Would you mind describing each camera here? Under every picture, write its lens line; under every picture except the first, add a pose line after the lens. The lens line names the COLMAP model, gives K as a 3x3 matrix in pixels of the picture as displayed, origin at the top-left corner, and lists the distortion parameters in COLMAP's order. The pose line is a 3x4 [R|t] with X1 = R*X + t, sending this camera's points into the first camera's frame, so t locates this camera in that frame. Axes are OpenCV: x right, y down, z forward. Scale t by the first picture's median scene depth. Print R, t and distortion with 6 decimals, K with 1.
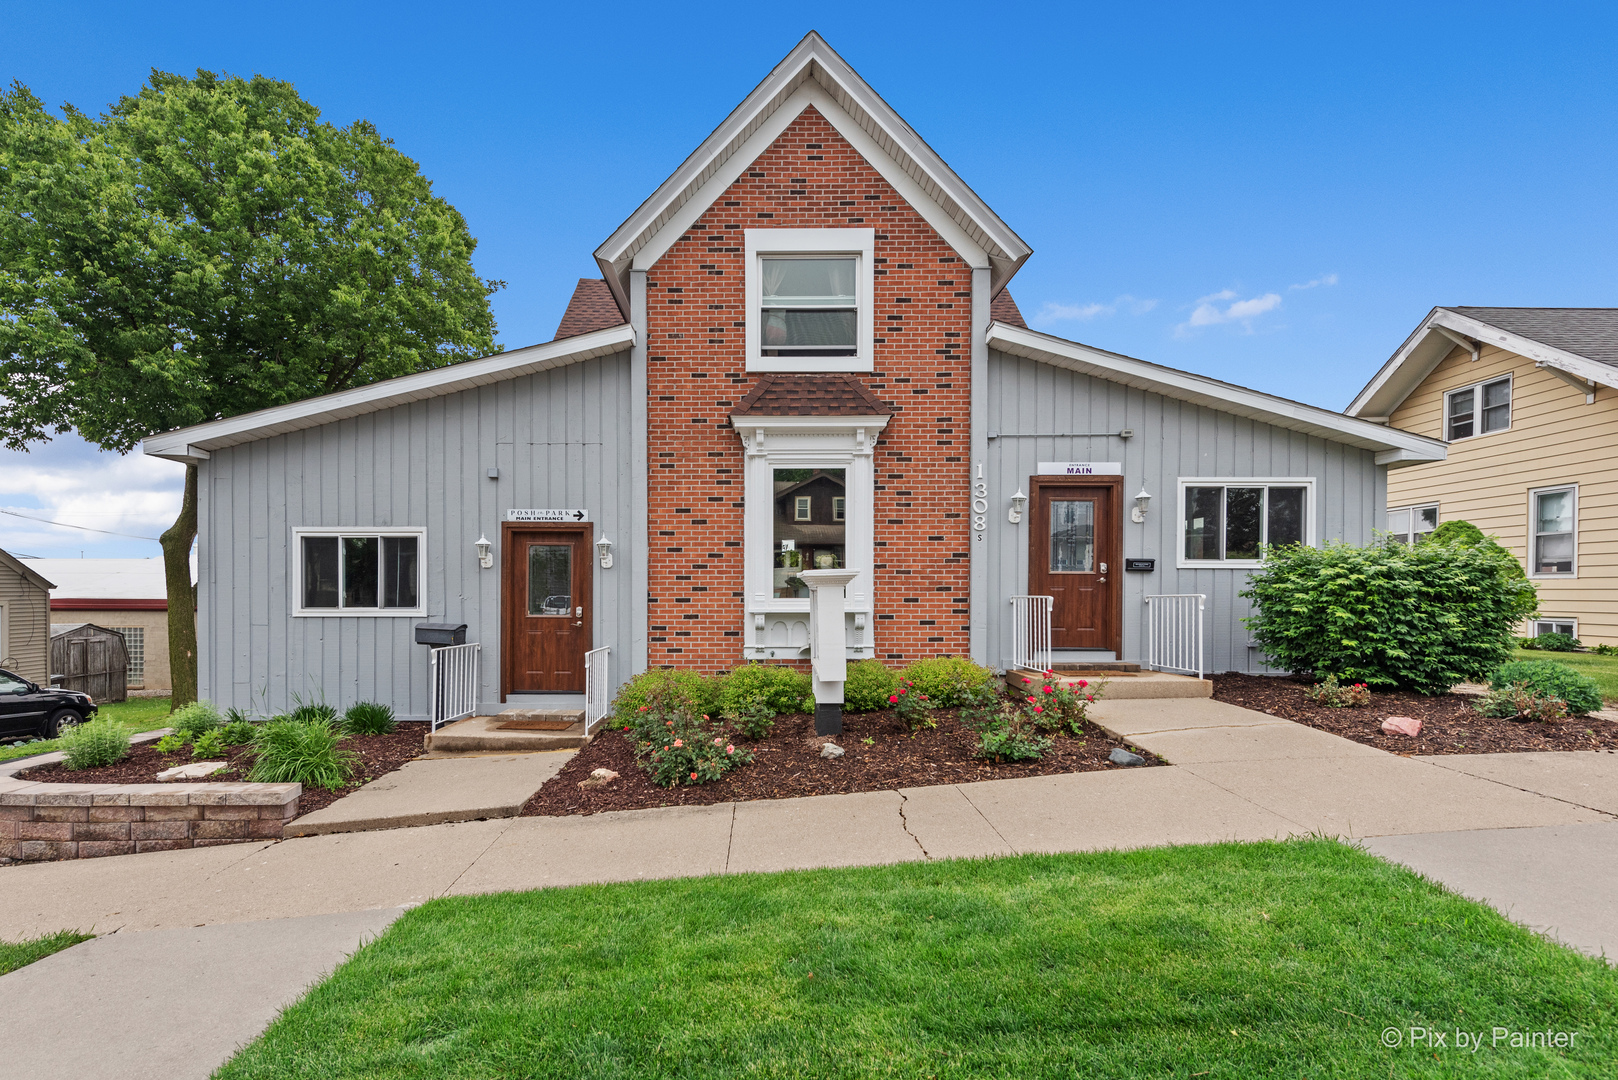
lens RADIAL K [[731.4, 0, 763.1], [0, 731.4, 598.2], [0, 0, 1]] dist [0.012178, -0.001024]
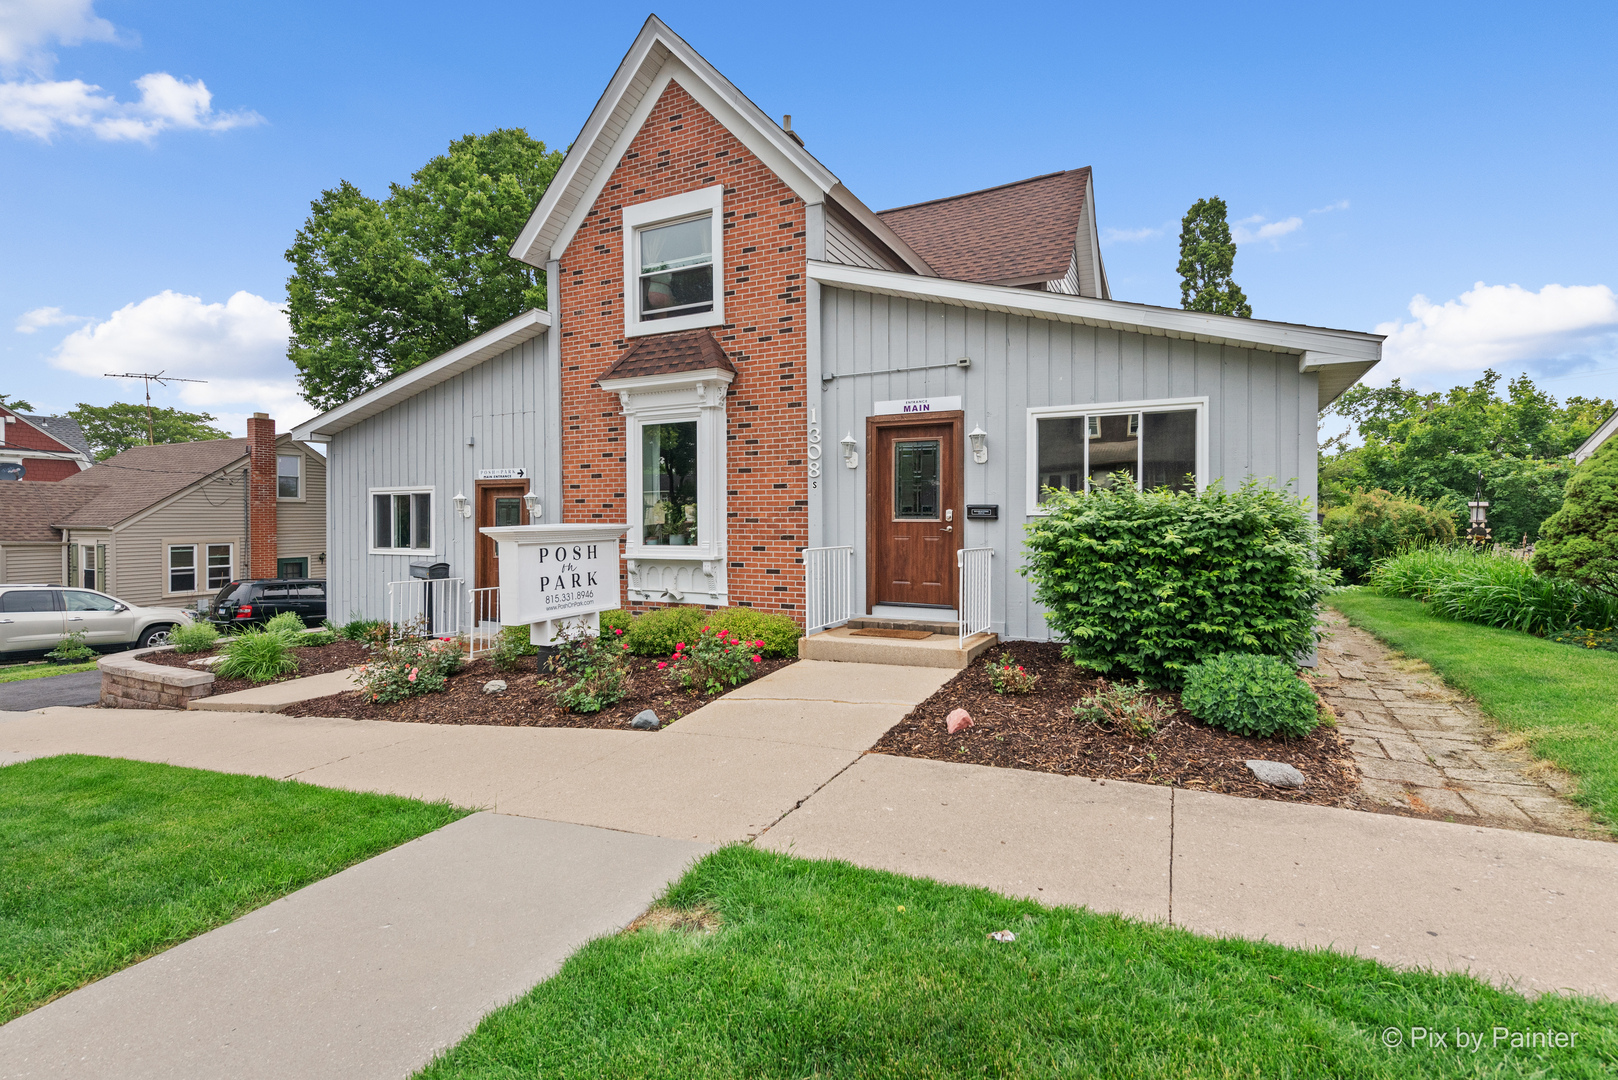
lens RADIAL K [[743.0, 0, 822.2], [0, 743.0, 525.7], [0, 0, 1]] dist [0.011511, -0.000905]
pose [[0.900919, 0.001417, -0.433984, 0.723431], [-0.001045, 0.999999, 0.001096, -0.029871], [0.433985, -0.000534, 0.900920, 0.125306]]
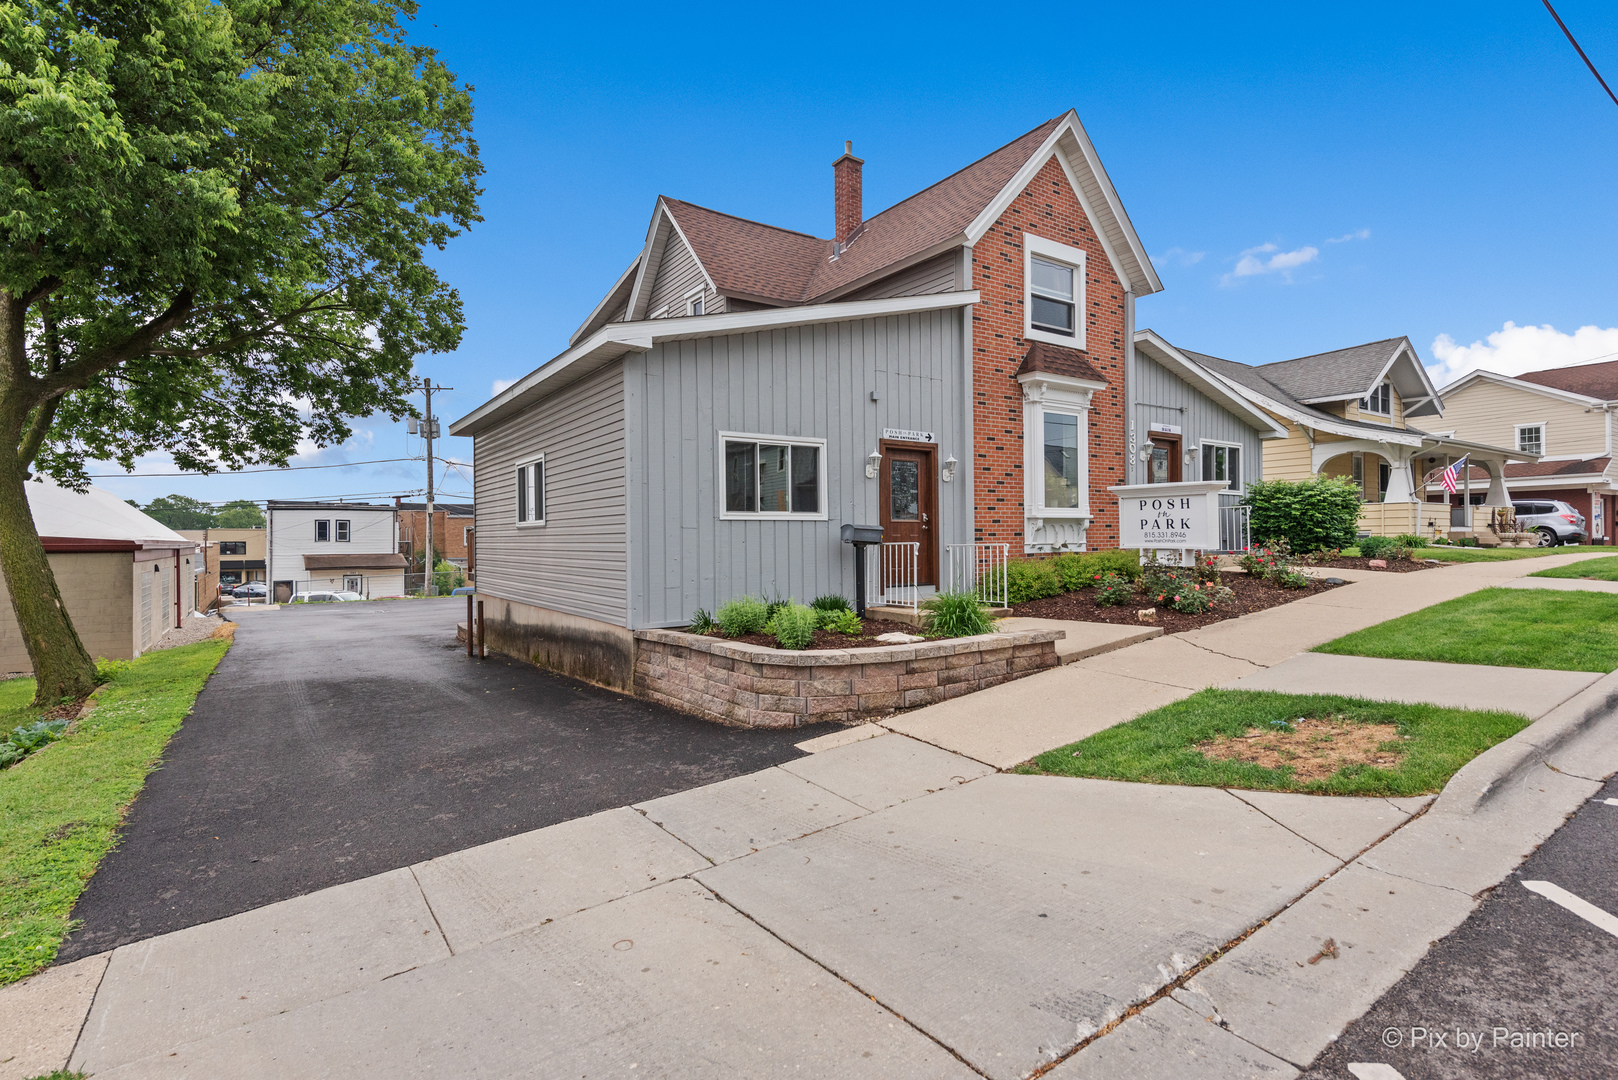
lens RADIAL K [[783.0, 0, 802.1], [0, 783.0, 540.7], [0, 0, 1]] dist [0.011748, -0.000055]
pose [[0.823509, -0.008929, 0.567233, -1.176238], [0.016199, 0.999839, -0.007780, 0.065514], [-0.567072, 0.015596, 0.823521, 0.055367]]
